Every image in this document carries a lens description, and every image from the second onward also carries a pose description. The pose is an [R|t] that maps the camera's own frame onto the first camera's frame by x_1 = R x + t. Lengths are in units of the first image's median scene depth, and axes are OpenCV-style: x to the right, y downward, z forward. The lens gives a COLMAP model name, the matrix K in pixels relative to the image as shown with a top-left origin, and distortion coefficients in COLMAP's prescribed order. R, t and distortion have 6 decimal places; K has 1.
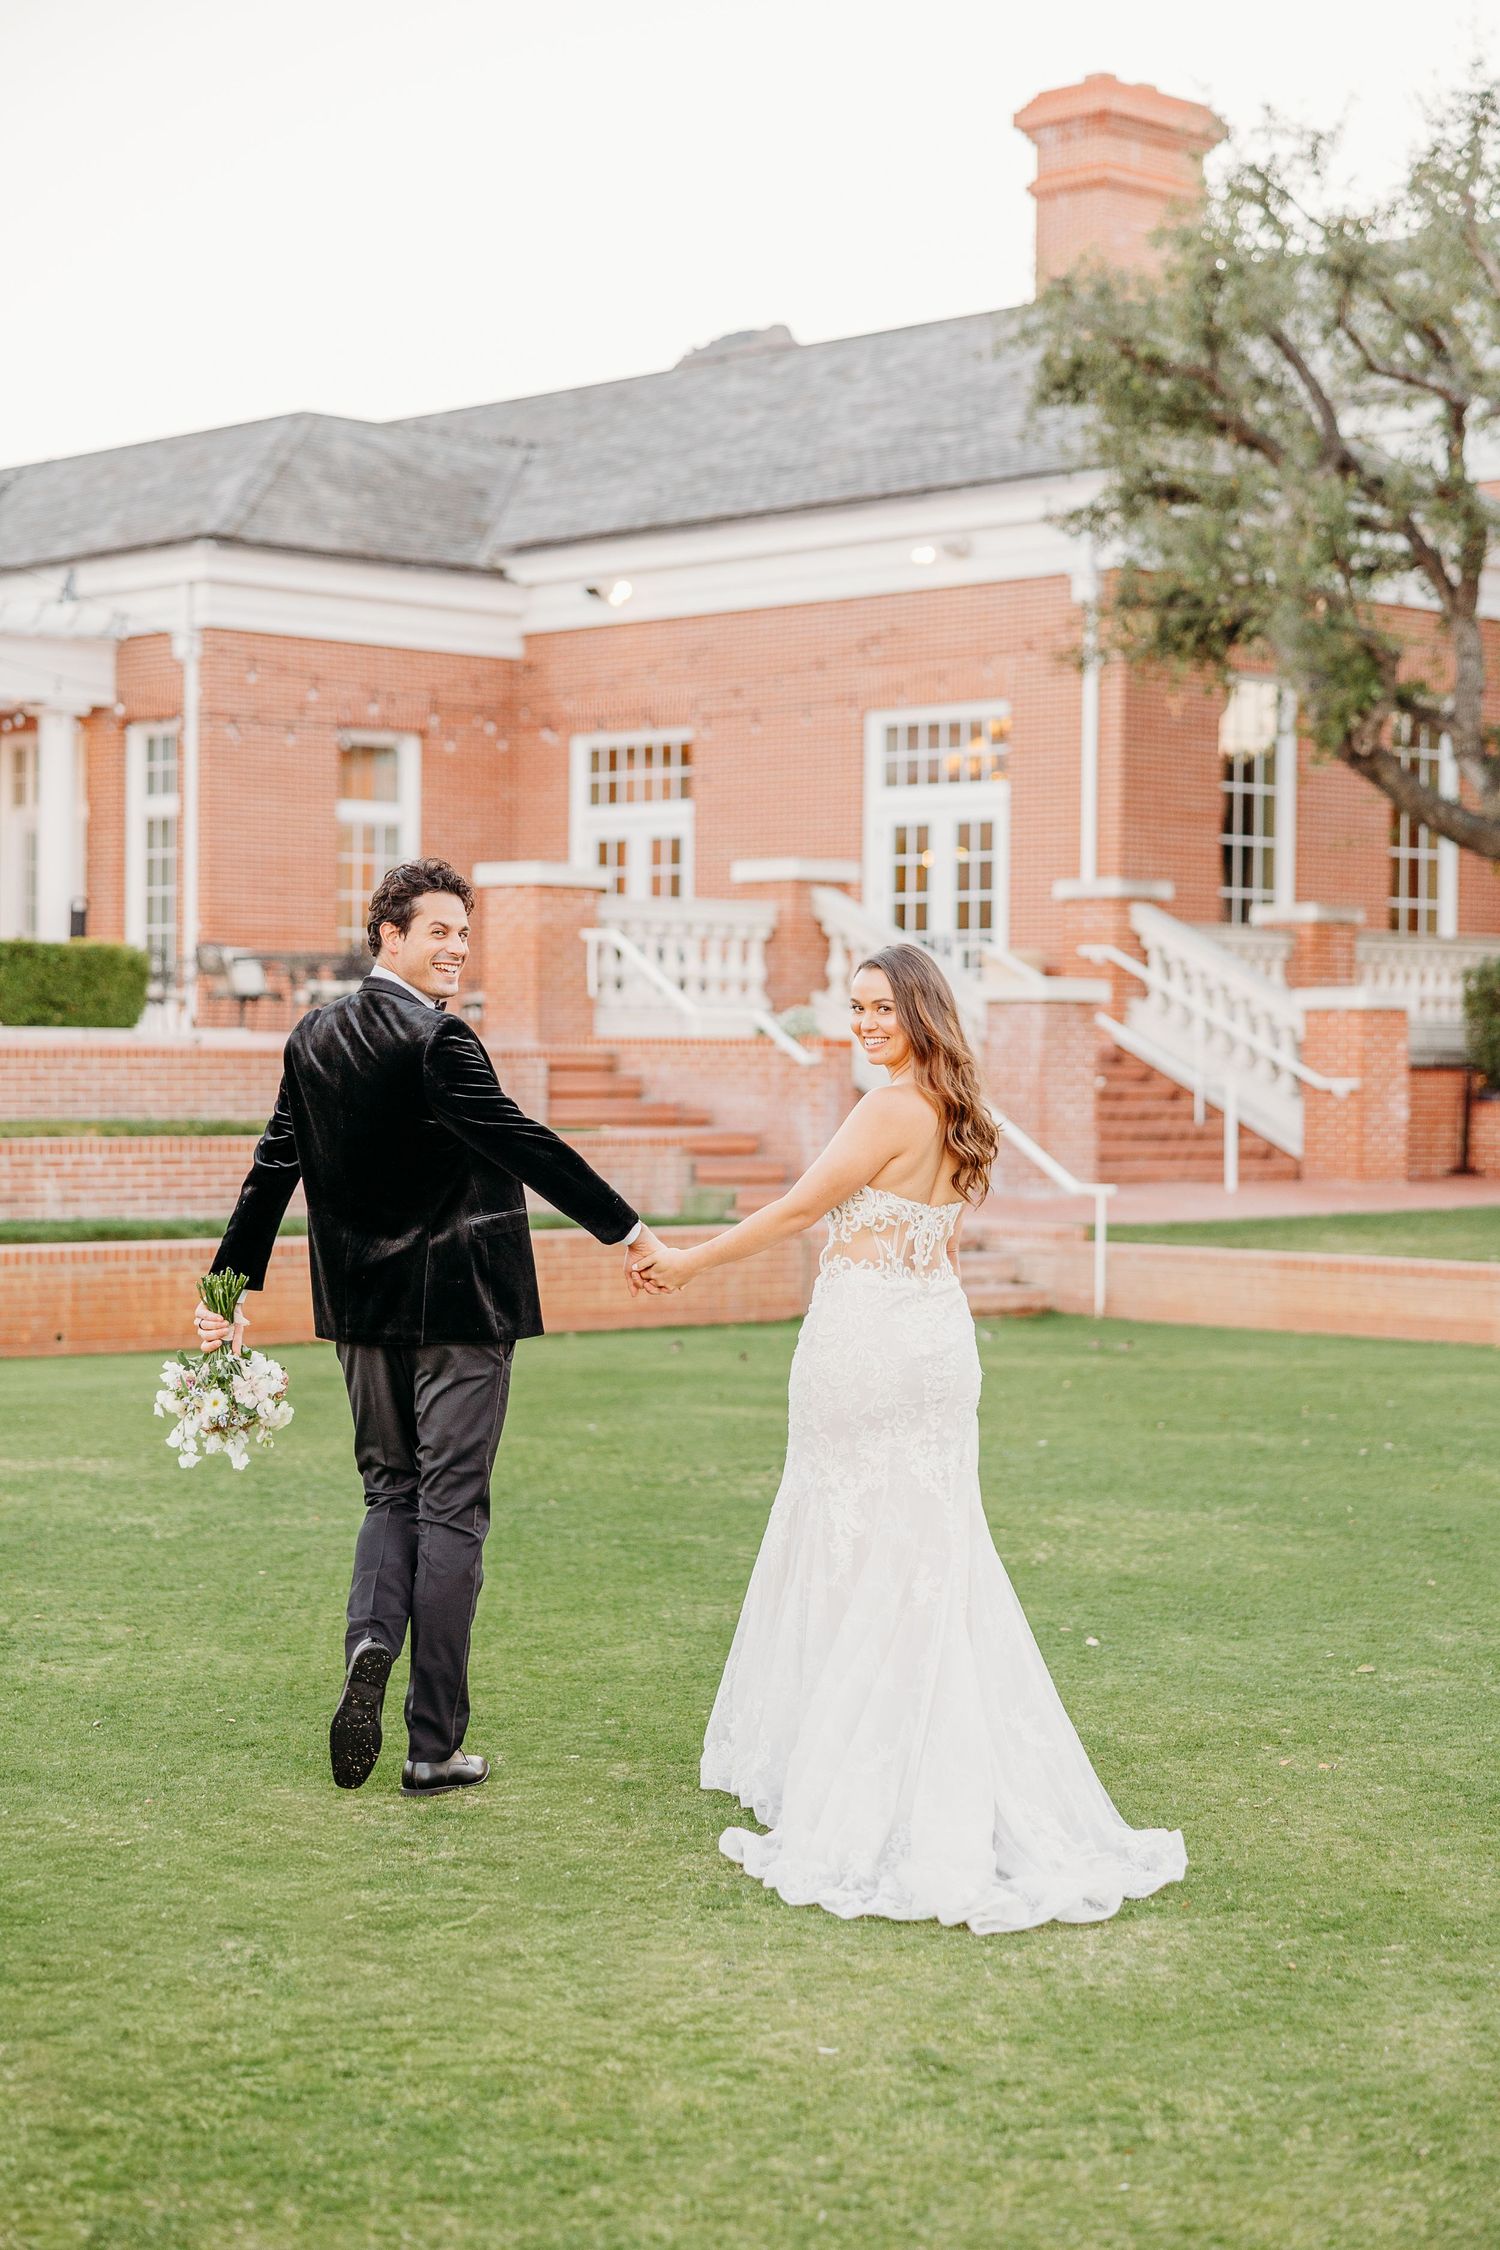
lens RADIAL K [[3865.2, 0, 750.0], [0, 3865.2, 1125.0], [0, 0, 1]] dist [0.008187, 0.174236]
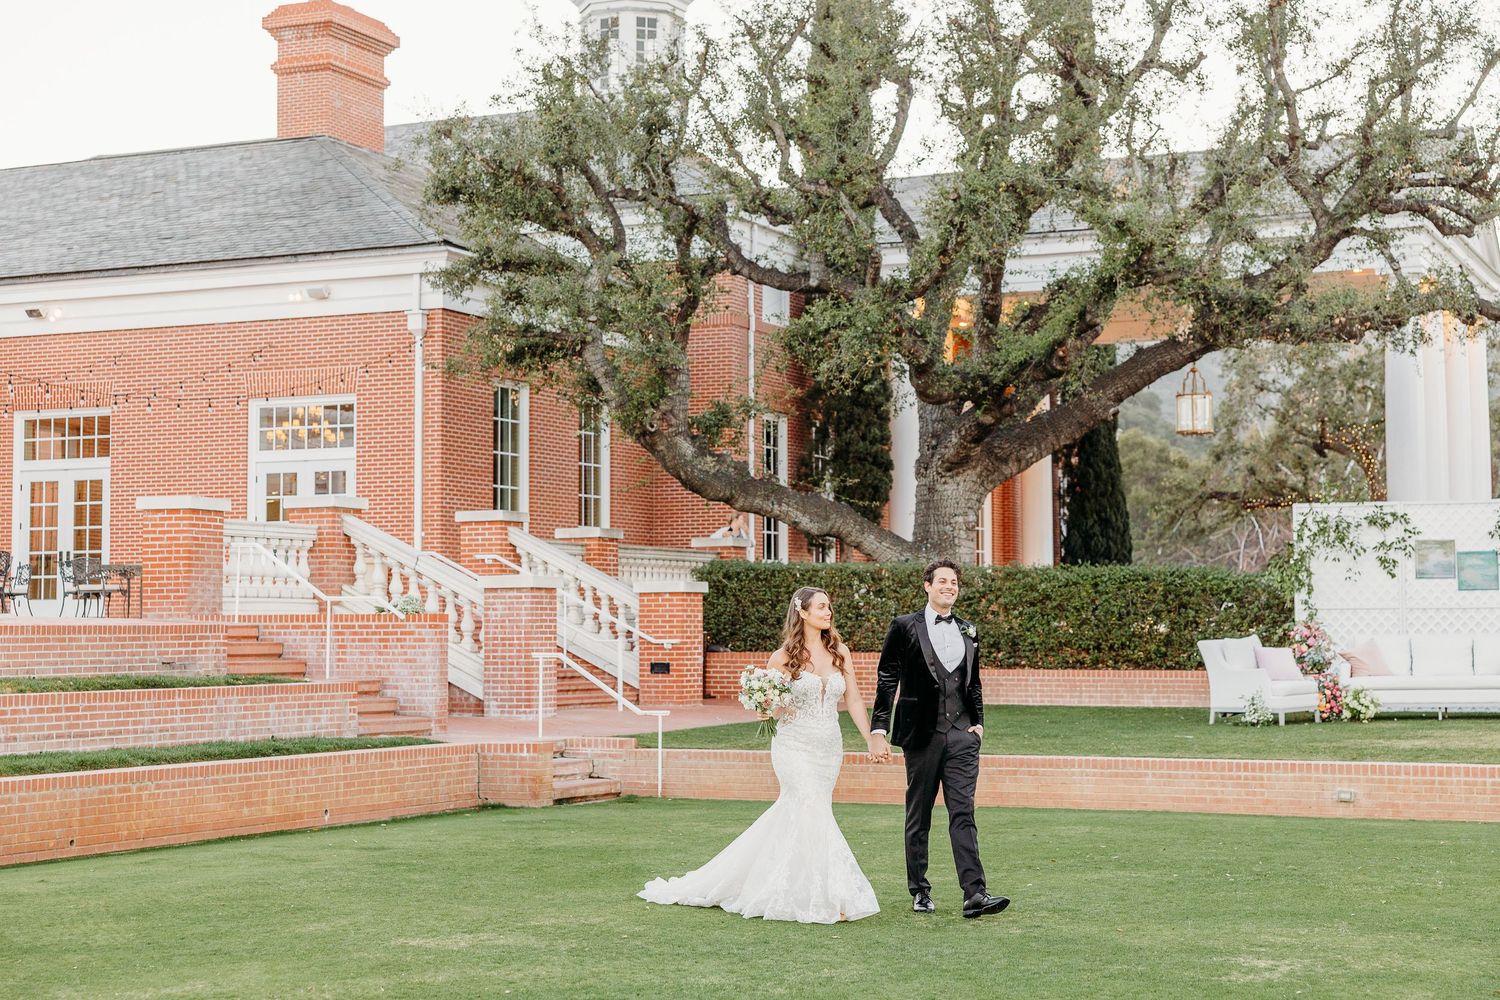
lens RADIAL K [[2382.8, 0, 750.0], [0, 2382.8, 500.0], [0, 0, 1]] dist [0.014696, -0.035105]
pose [[0.924545, 0.008806, 0.380972, -0.146846], [0.018724, 0.997476, -0.068495, -0.001072], [-0.380614, 0.070460, 0.922046, 0.079984]]
